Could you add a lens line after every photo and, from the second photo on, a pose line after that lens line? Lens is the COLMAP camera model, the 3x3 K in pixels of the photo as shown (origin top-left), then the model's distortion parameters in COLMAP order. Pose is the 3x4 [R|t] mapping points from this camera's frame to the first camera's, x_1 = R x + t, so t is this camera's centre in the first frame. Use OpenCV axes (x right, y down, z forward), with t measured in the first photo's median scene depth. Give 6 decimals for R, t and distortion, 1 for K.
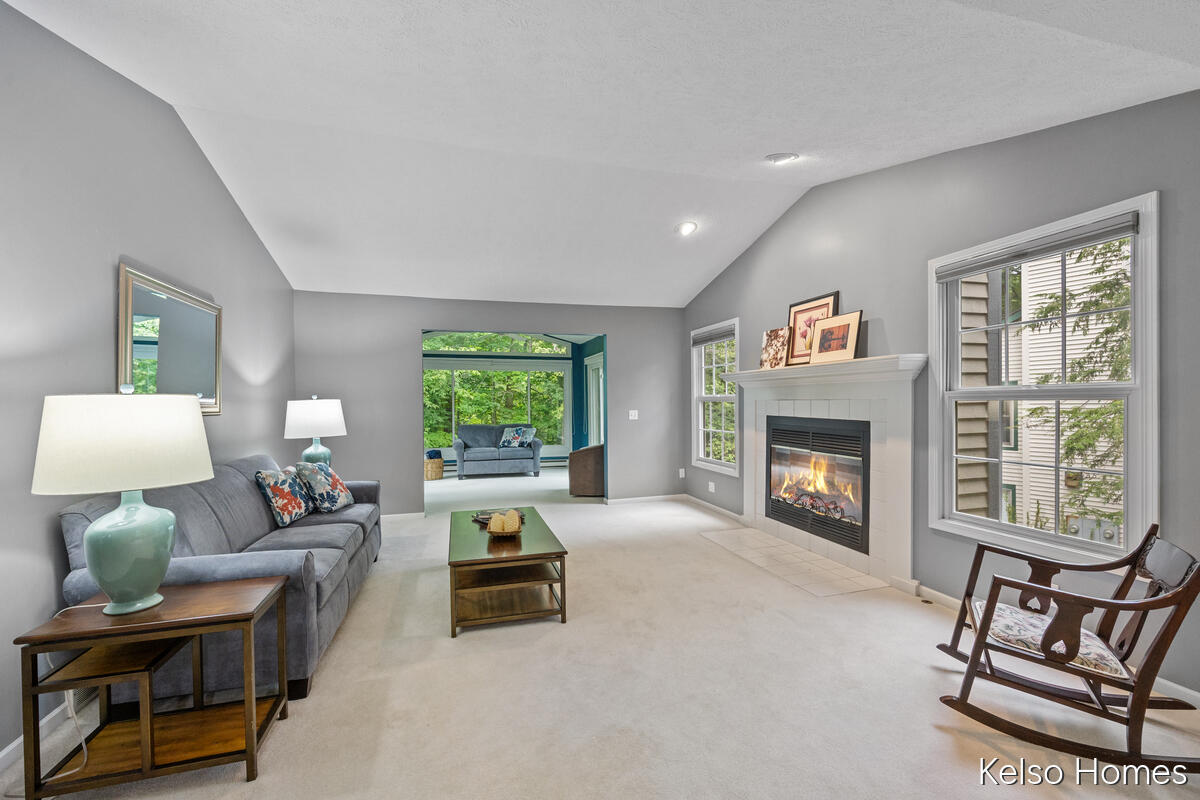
lens RADIAL K [[481.4, 0, 599.4], [0, 481.4, 404.0], [0, 0, 1]] dist [0.000014, -0.000098]
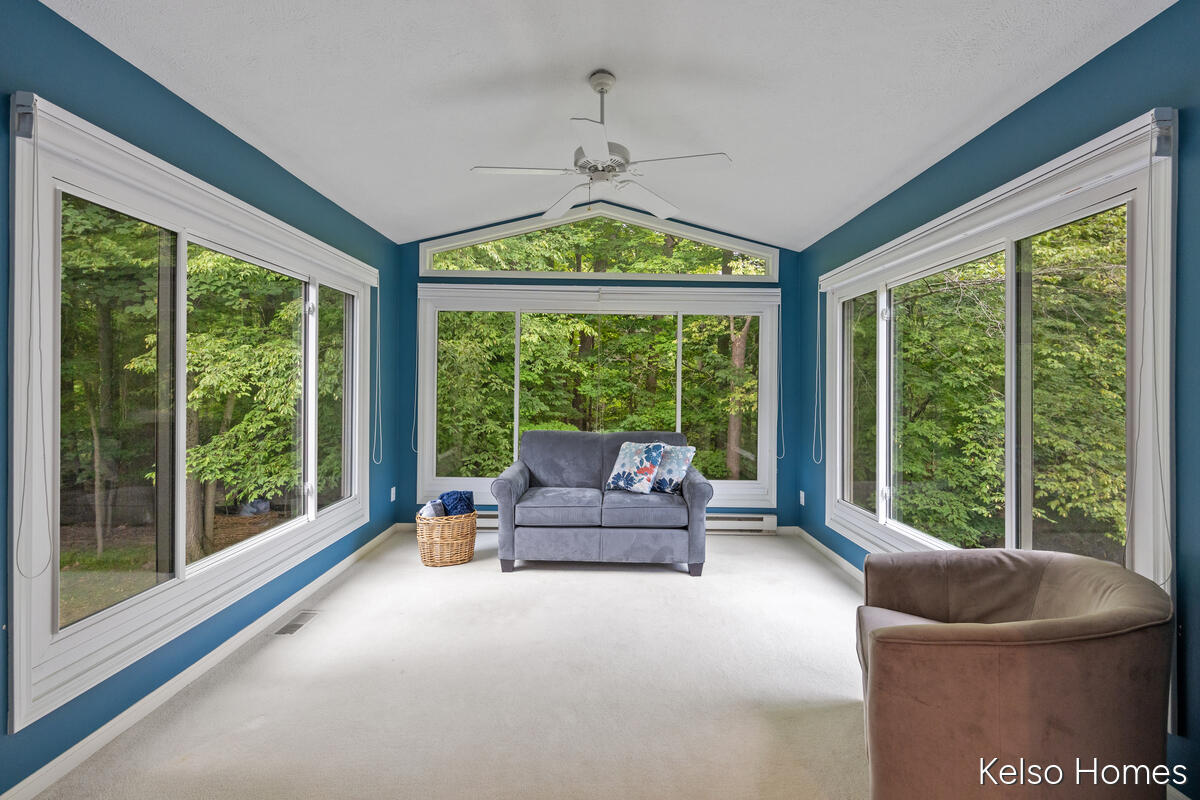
lens RADIAL K [[489.3, 0, 600.6], [0, 489.3, 380.8], [0, 0, 1]] dist [-0.000008, -0.000023]
pose [[0.954032, 0.014685, -0.299345, -0.085766], [-0.016992, 0.999843, -0.005105, -0.002742], [0.299223, 0.009957, 0.954131, 0.587017]]
